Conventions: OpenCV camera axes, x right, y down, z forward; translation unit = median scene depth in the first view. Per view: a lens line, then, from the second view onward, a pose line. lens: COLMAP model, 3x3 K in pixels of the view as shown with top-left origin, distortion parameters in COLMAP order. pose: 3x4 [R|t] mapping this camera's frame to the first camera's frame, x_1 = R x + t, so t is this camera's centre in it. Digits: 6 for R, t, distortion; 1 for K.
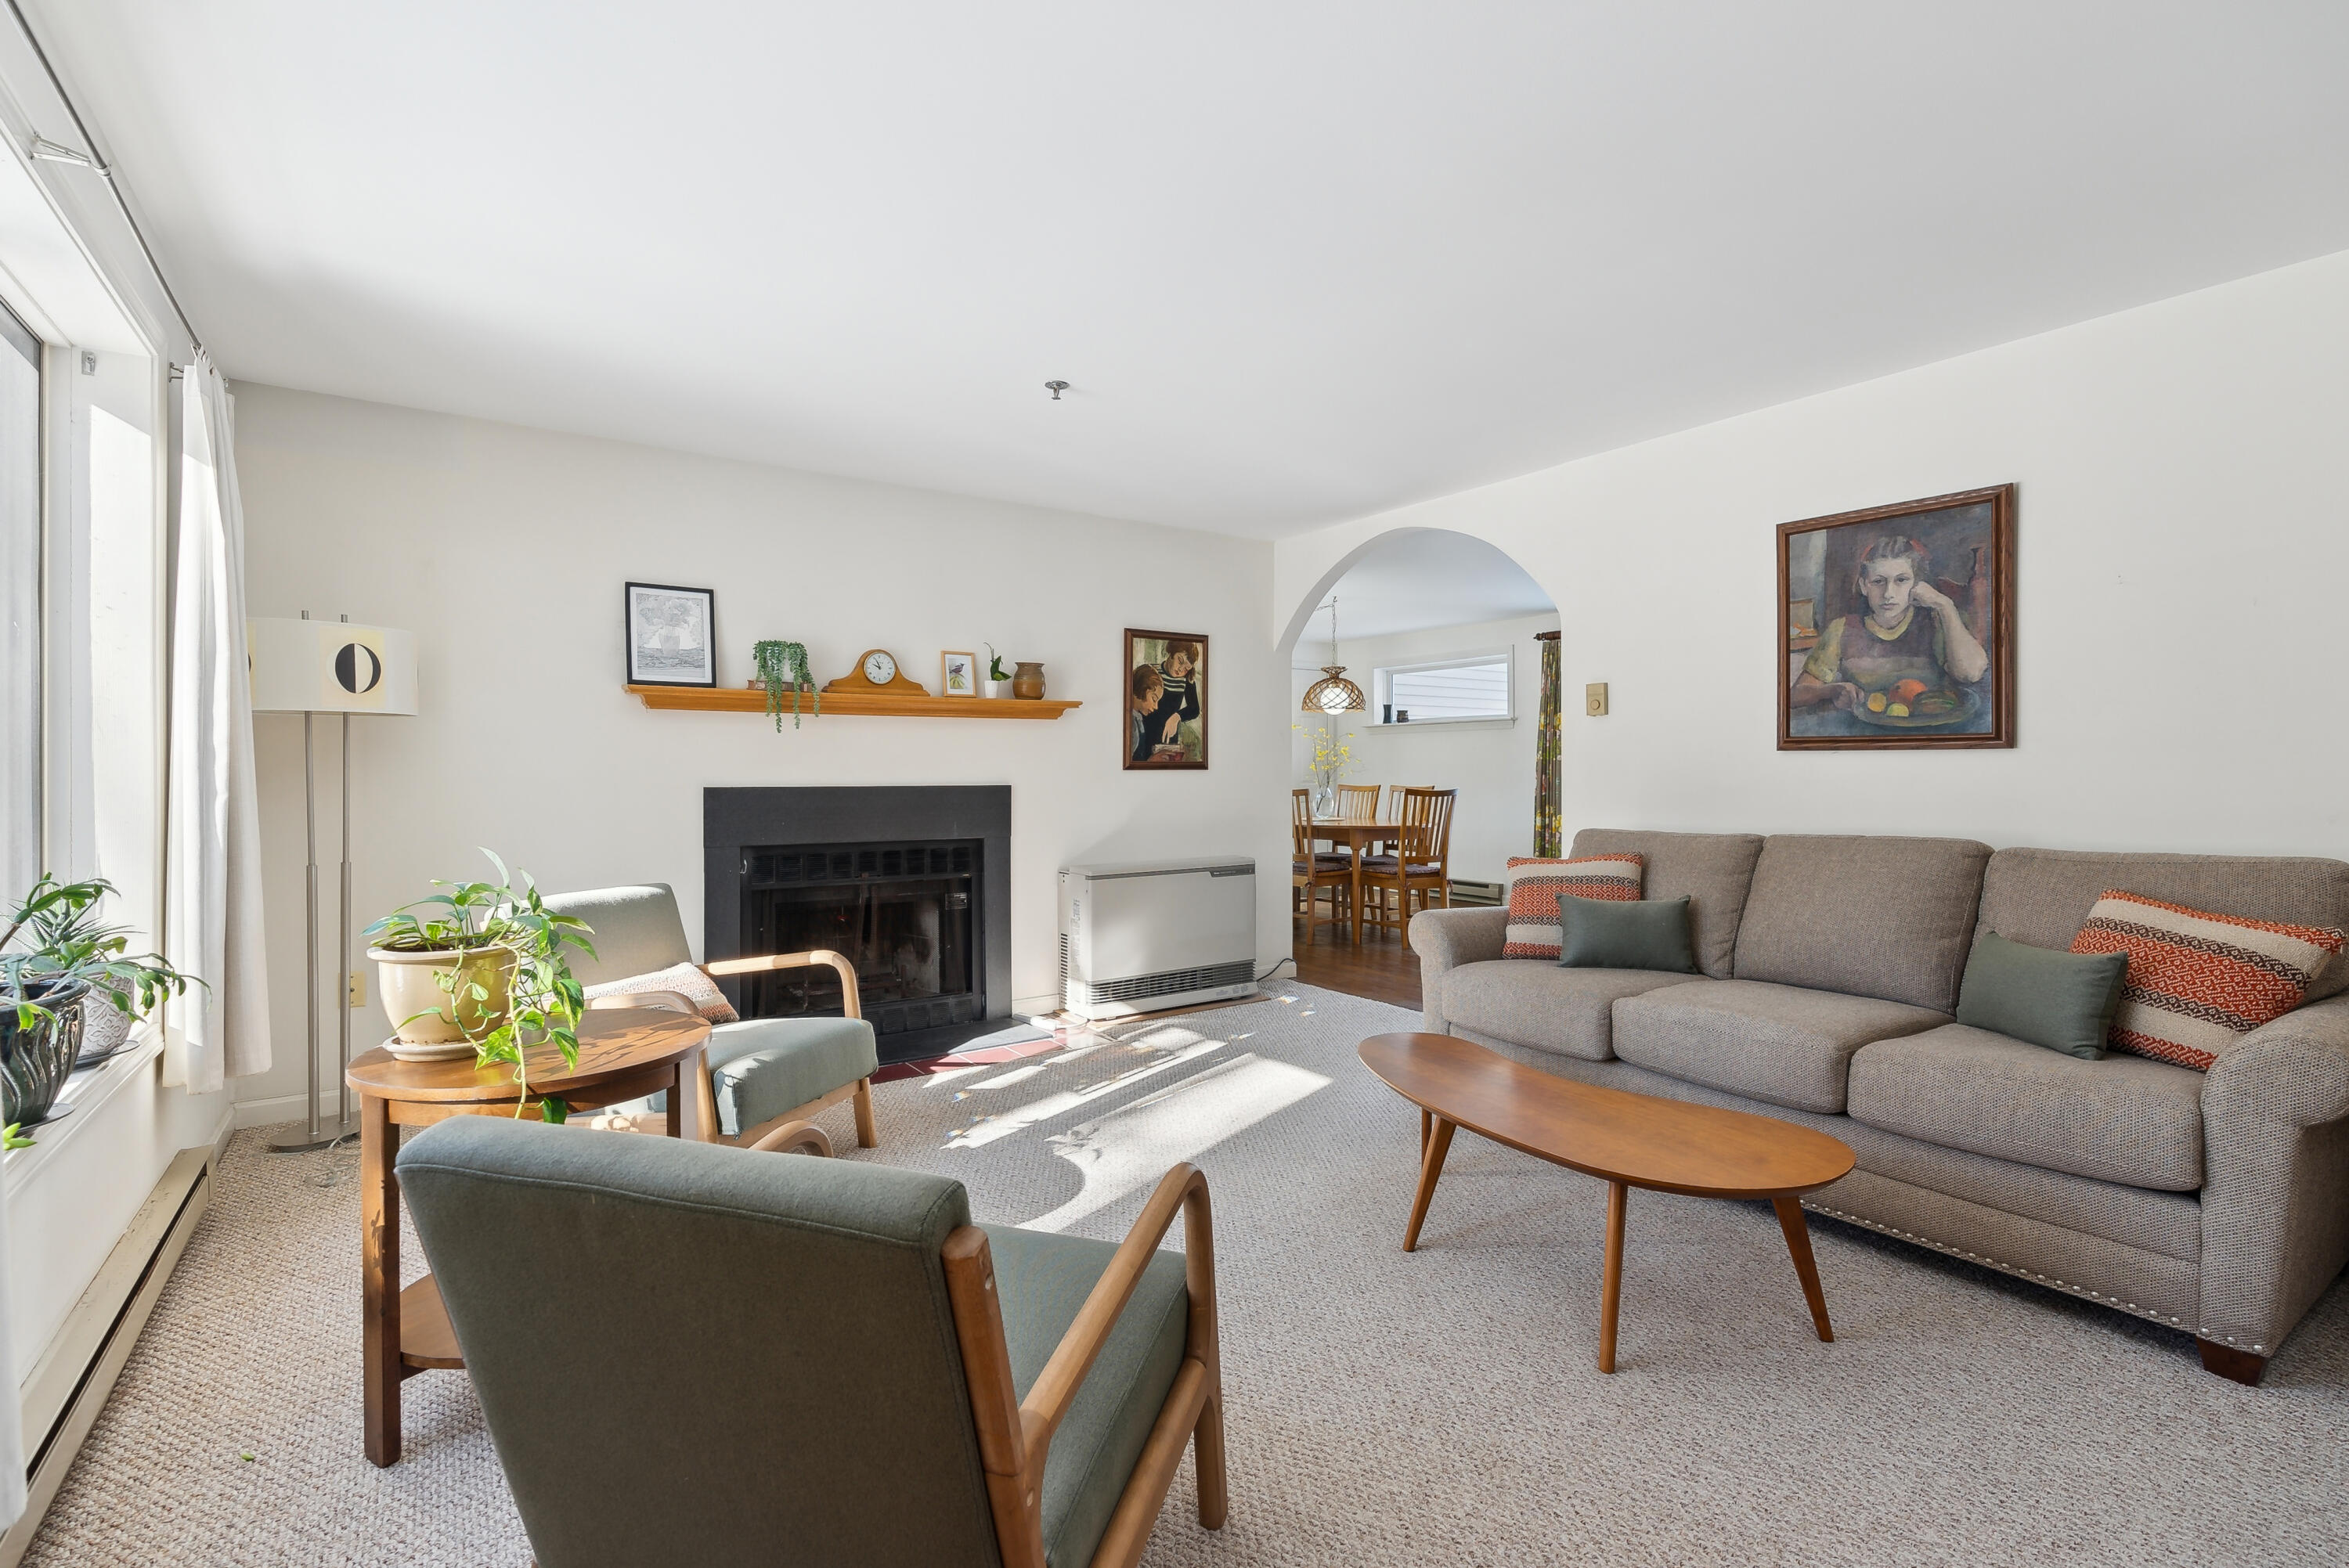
lens RADIAL K [[1080.8, 0, 1168.7], [0, 1080.8, 770.4], [0, 0, 1]] dist [-0.003493, -0.001159]
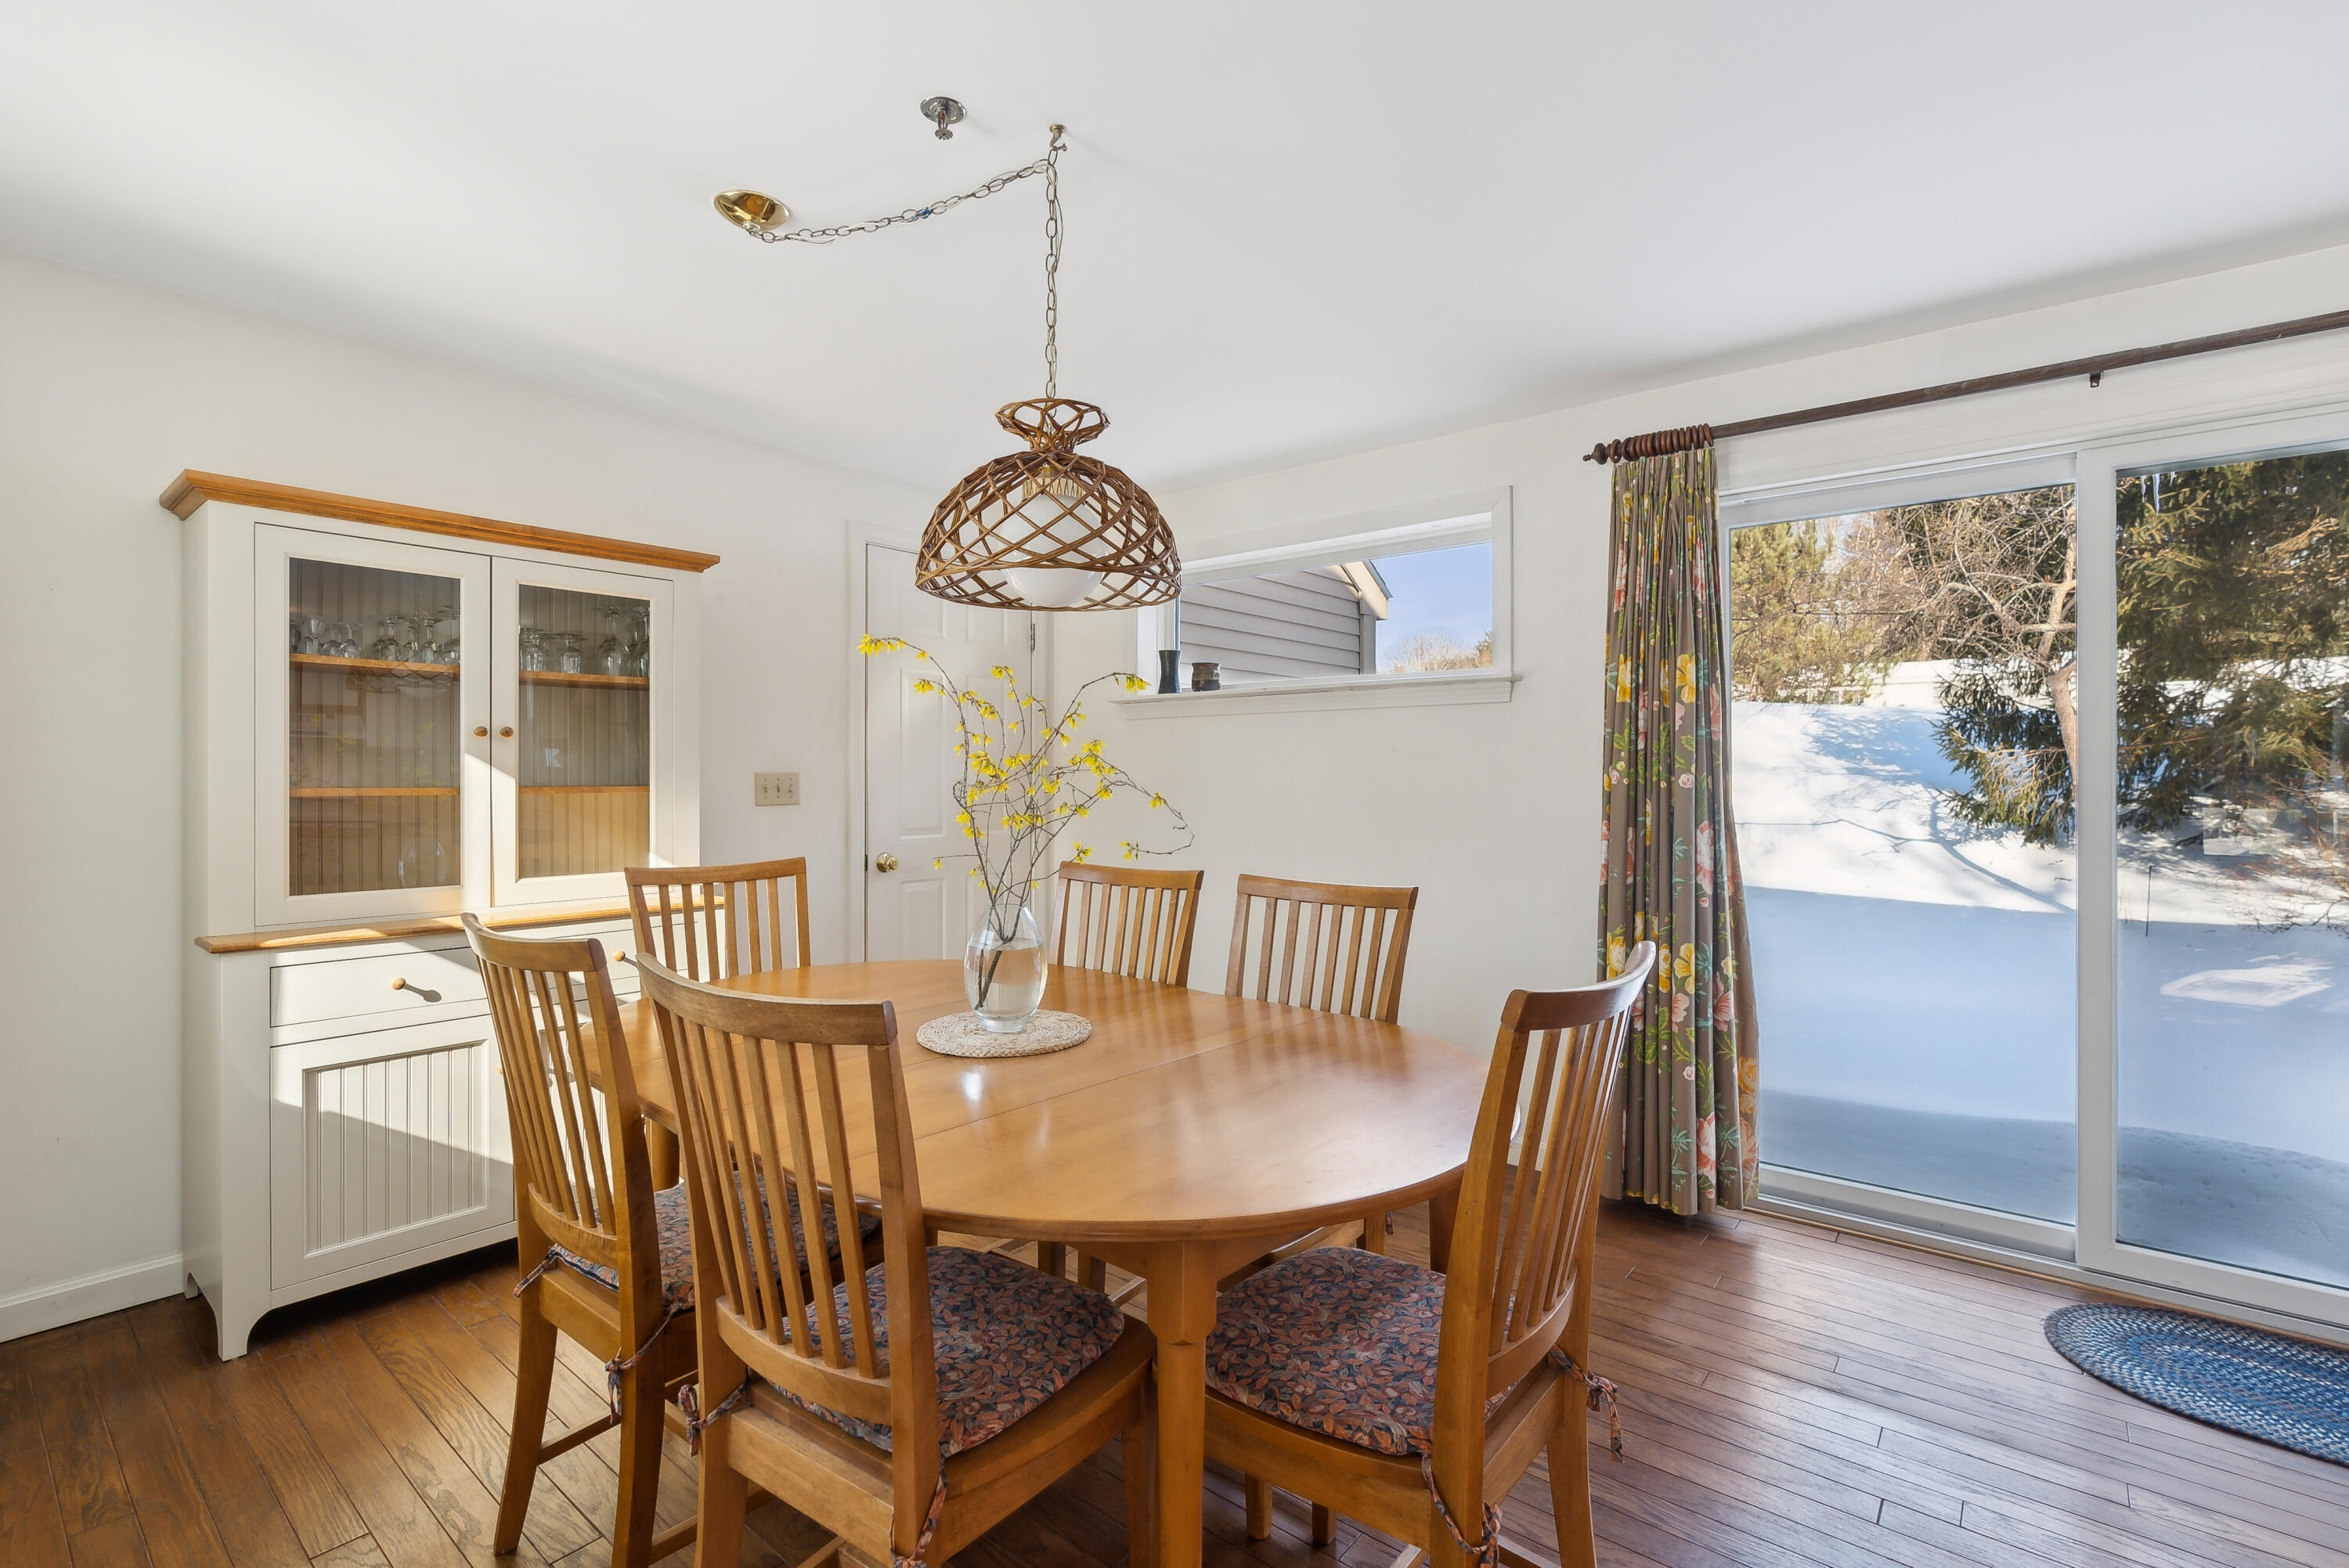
lens RADIAL K [[1080.8, 0, 1180.1], [0, 1080.8, 782.4], [0, 0, 1]] dist [-0.003493, -0.001159]
pose [[0.961867, 0.009003, 0.273371, 0.107457], [-0.009964, 0.999948, 0.002126, -0.010570], [-0.273338, -0.004768, 0.961906, 0.708657]]
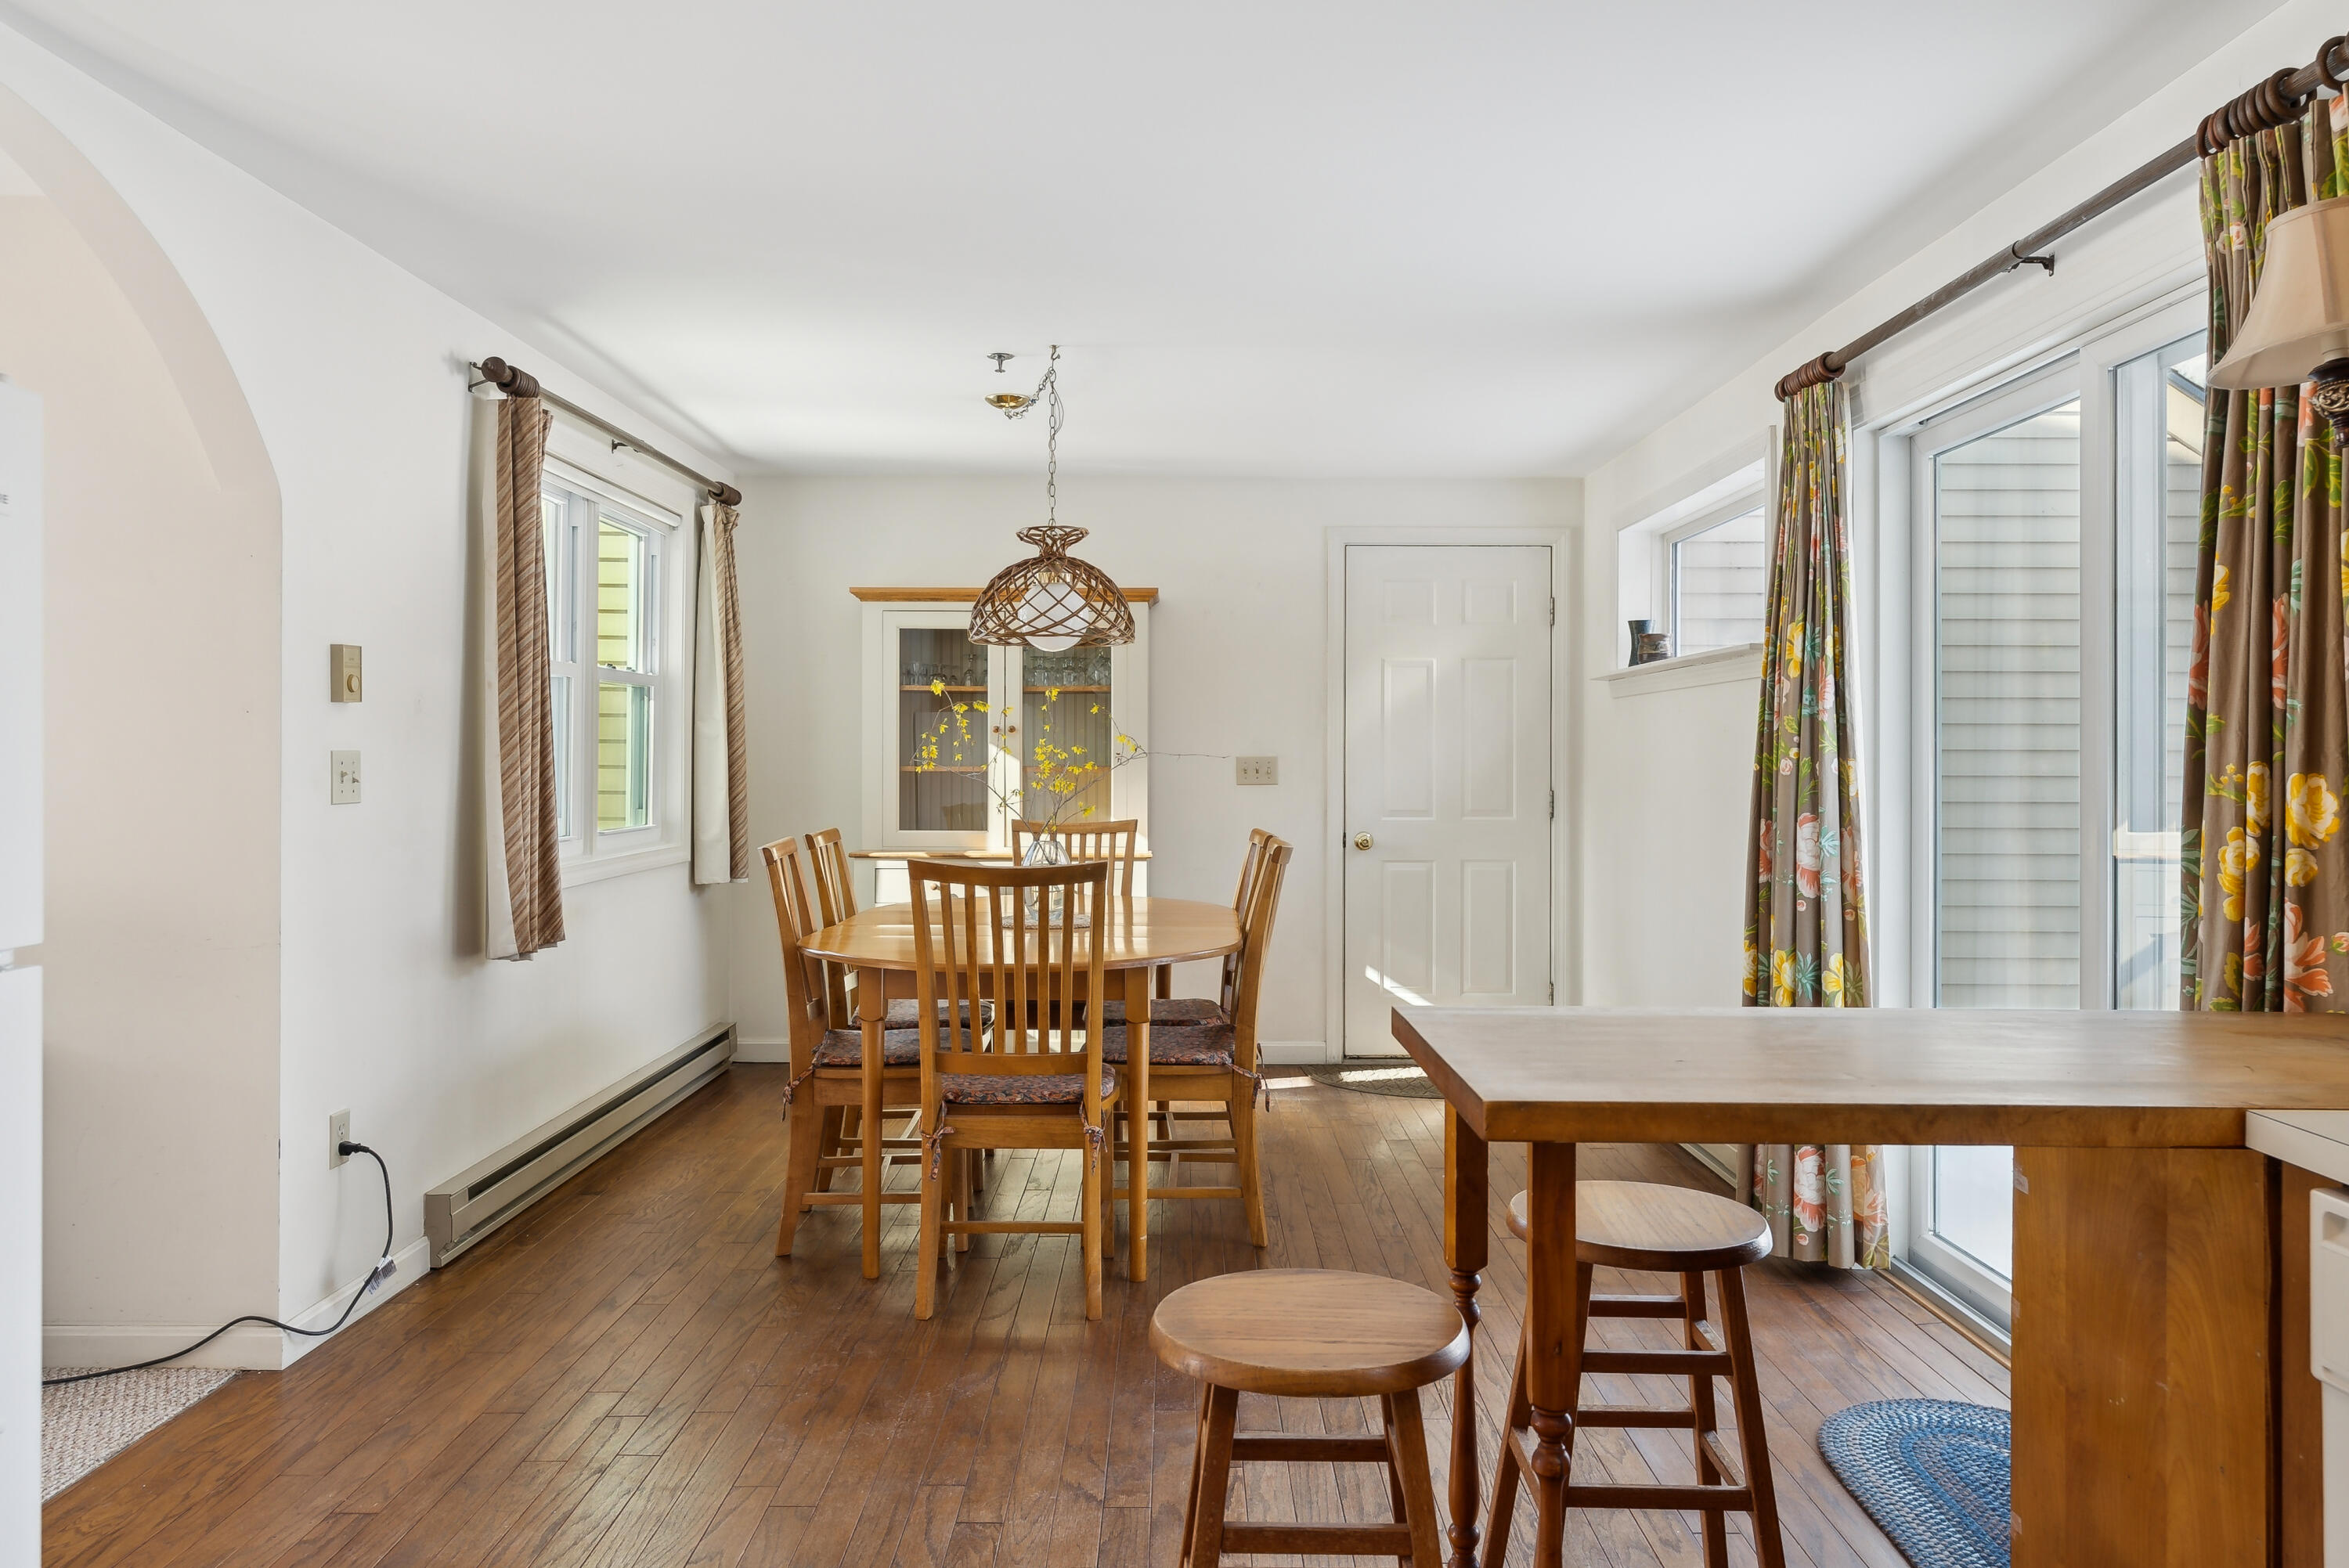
lens RADIAL K [[1628.8, 0, 1170.4], [0, 1628.8, 761.2], [0, 0, 1]] dist [-0.006644, -0.001537]
pose [[0.820756, 0.014868, -0.571086, 0.505494], [-0.014051, 0.999884, 0.005837, -0.014056], [0.571107, 0.003233, 0.820869, 0.504094]]
